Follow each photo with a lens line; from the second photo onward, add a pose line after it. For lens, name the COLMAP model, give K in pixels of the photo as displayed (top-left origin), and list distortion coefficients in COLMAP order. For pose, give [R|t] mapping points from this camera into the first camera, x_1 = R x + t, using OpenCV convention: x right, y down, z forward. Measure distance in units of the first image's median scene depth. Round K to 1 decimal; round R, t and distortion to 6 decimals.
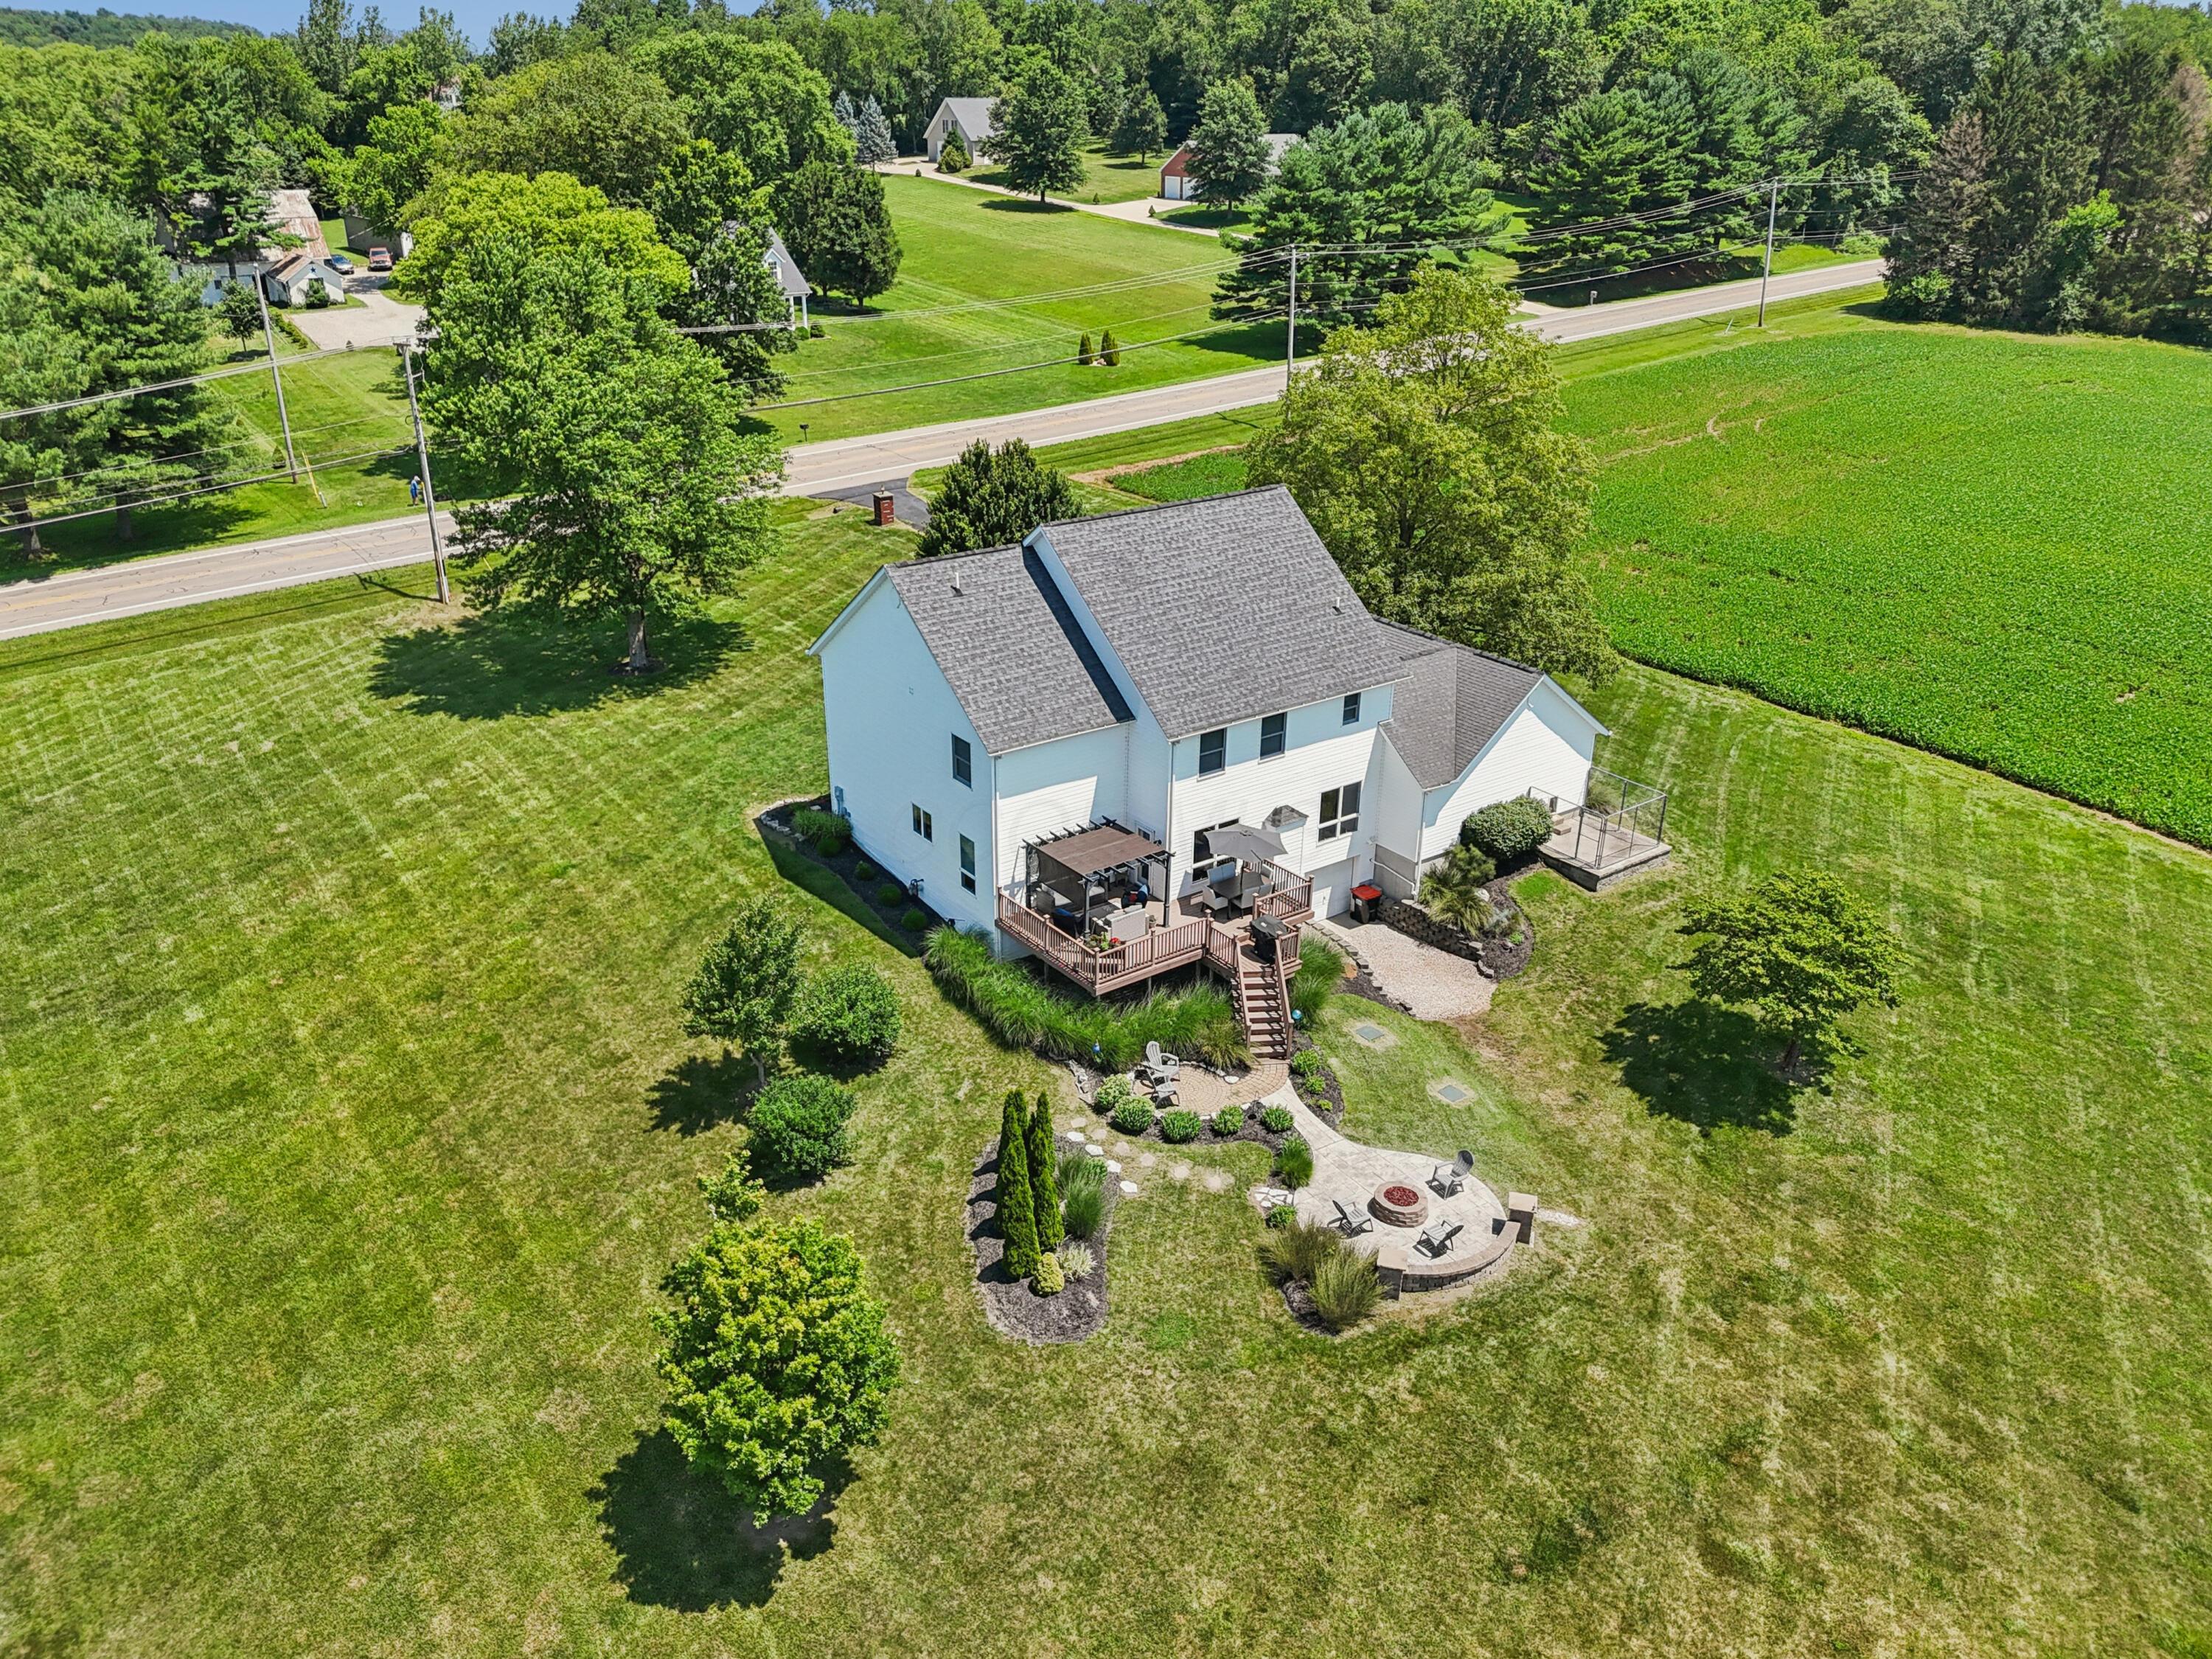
lens RADIAL K [[1685.5, 0, 1106.0], [0, 1685.5, 829.5], [0, 0, 1]] dist [0.048954, -0.073931]
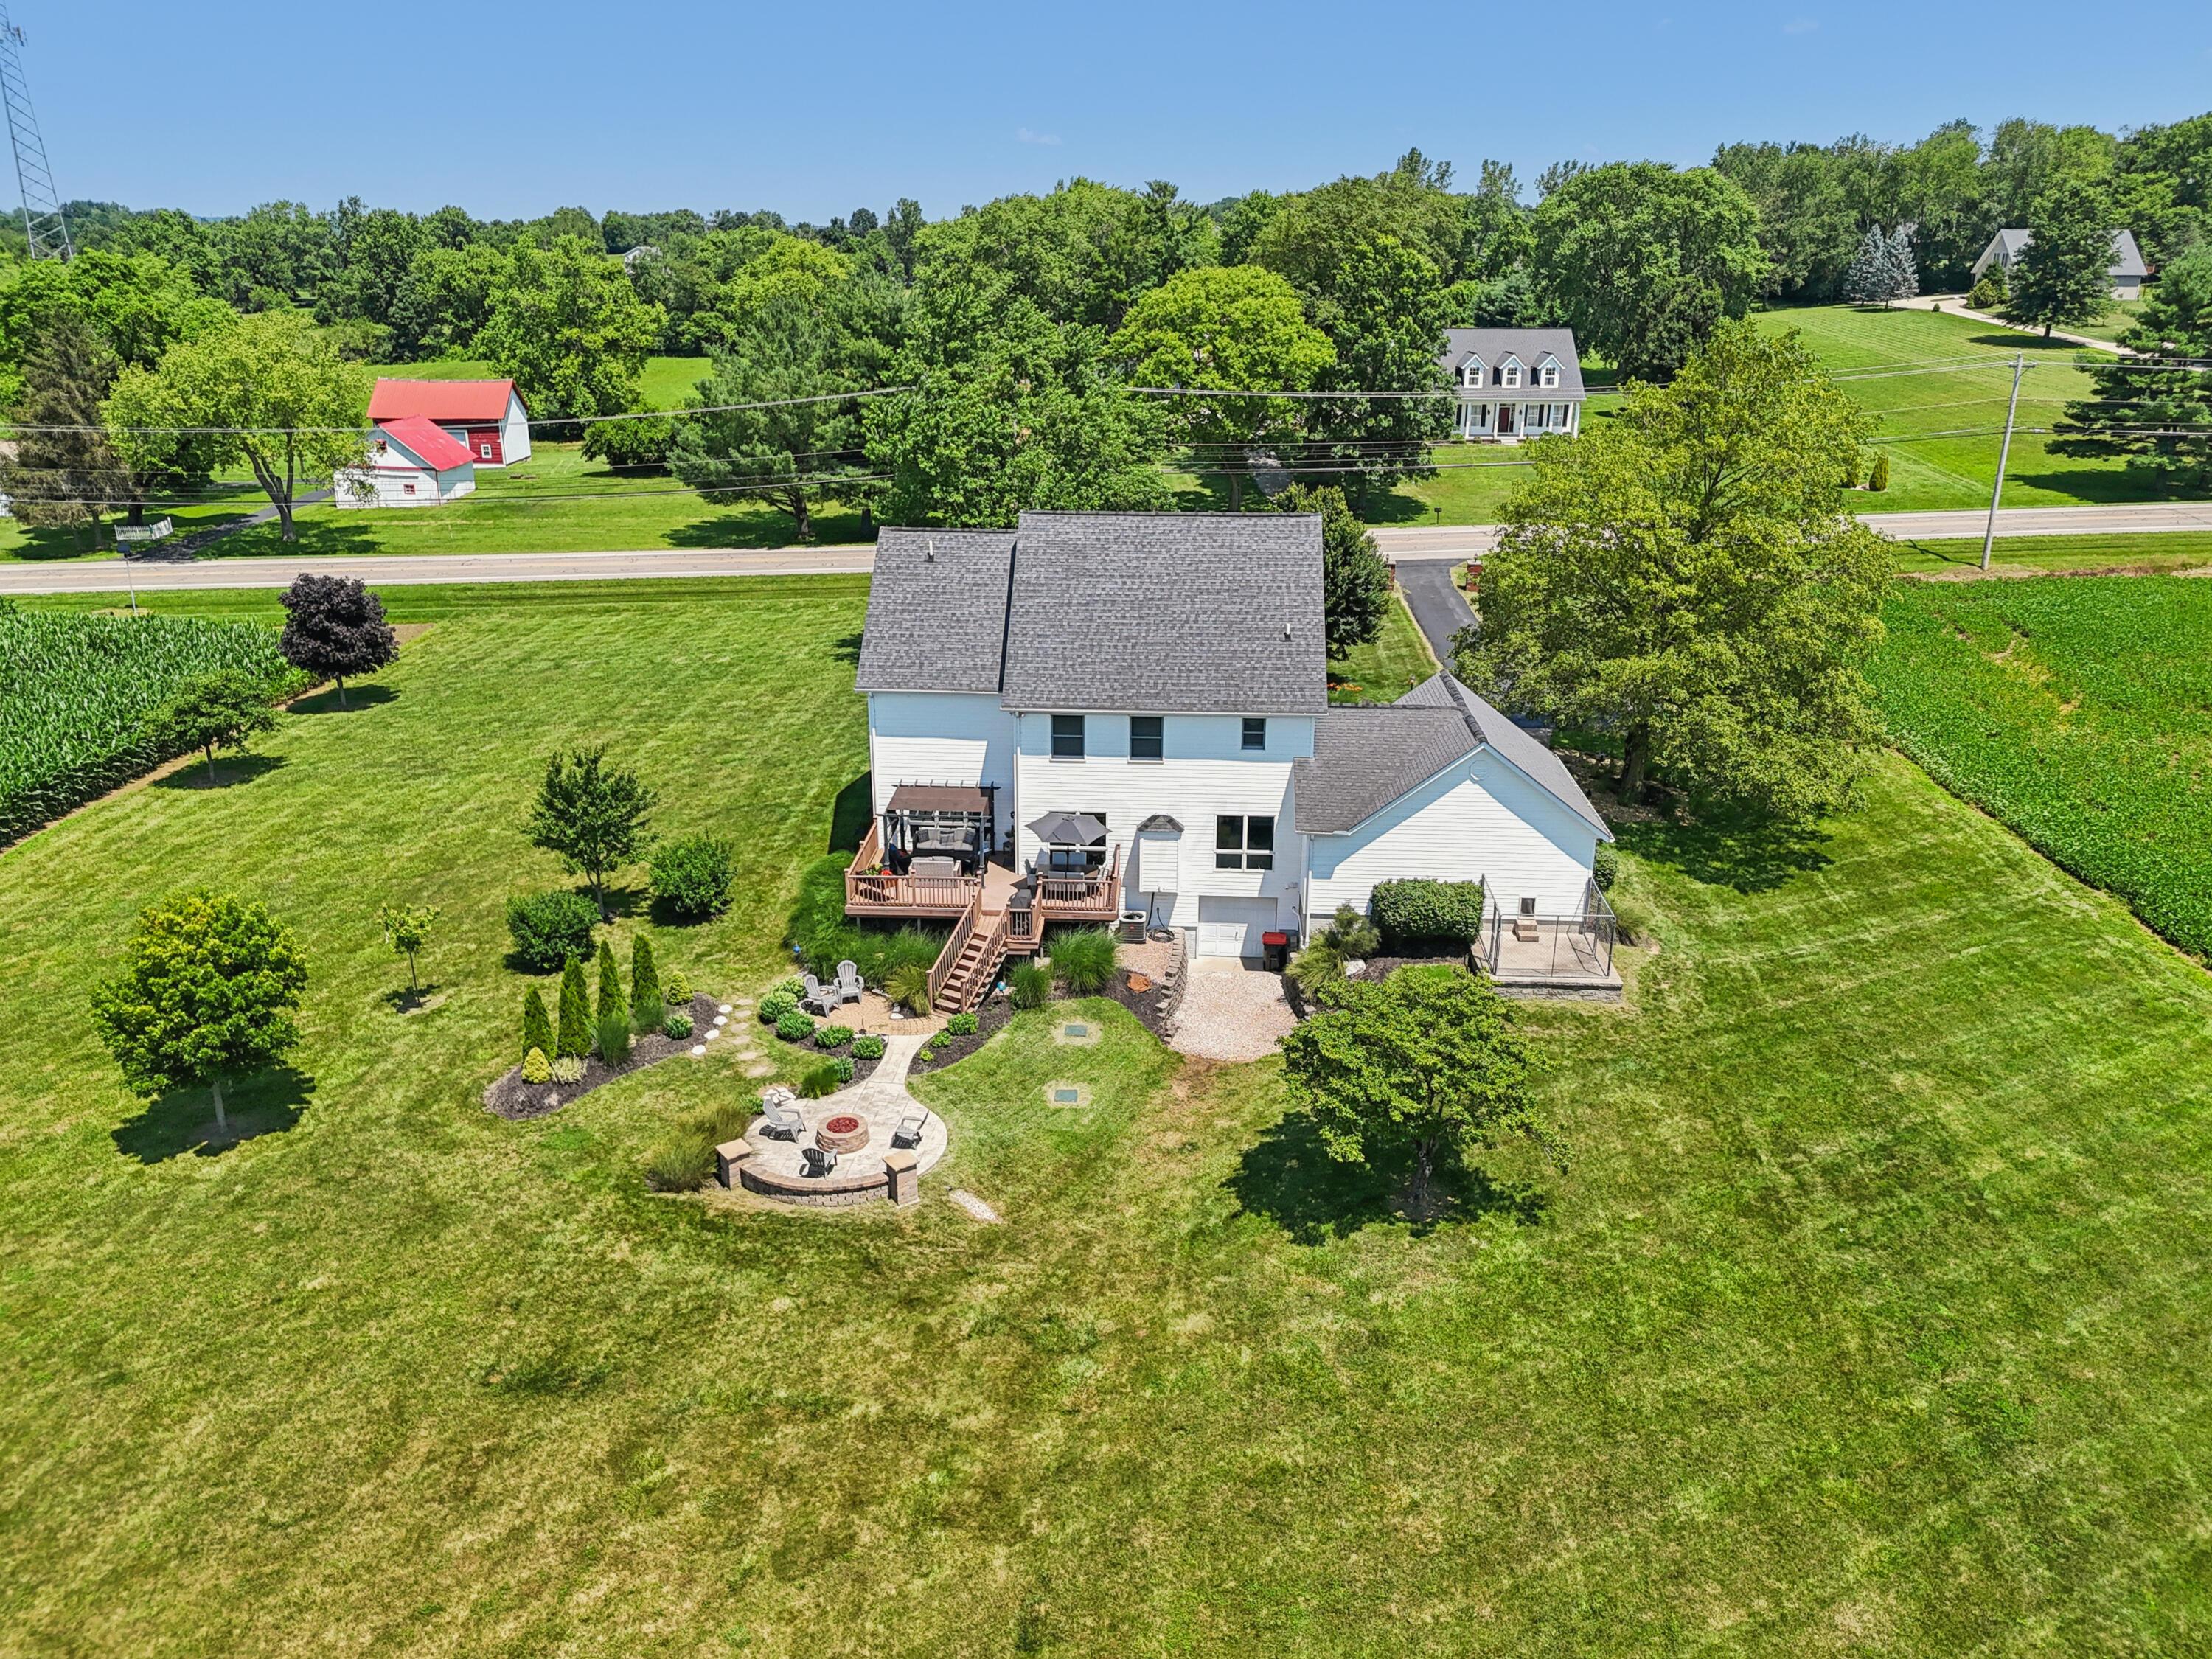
lens RADIAL K [[1737.1, 0, 1105.9], [0, 1737.1, 786.2], [0, 0, 1]] dist [0.017588, -0.008320]
pose [[0.762975, 0.183292, -0.619898, 0.370787], [-0.255364, 0.966423, -0.028550, 0.003716], [0.593851, 0.180083, 0.784163, 0.097581]]
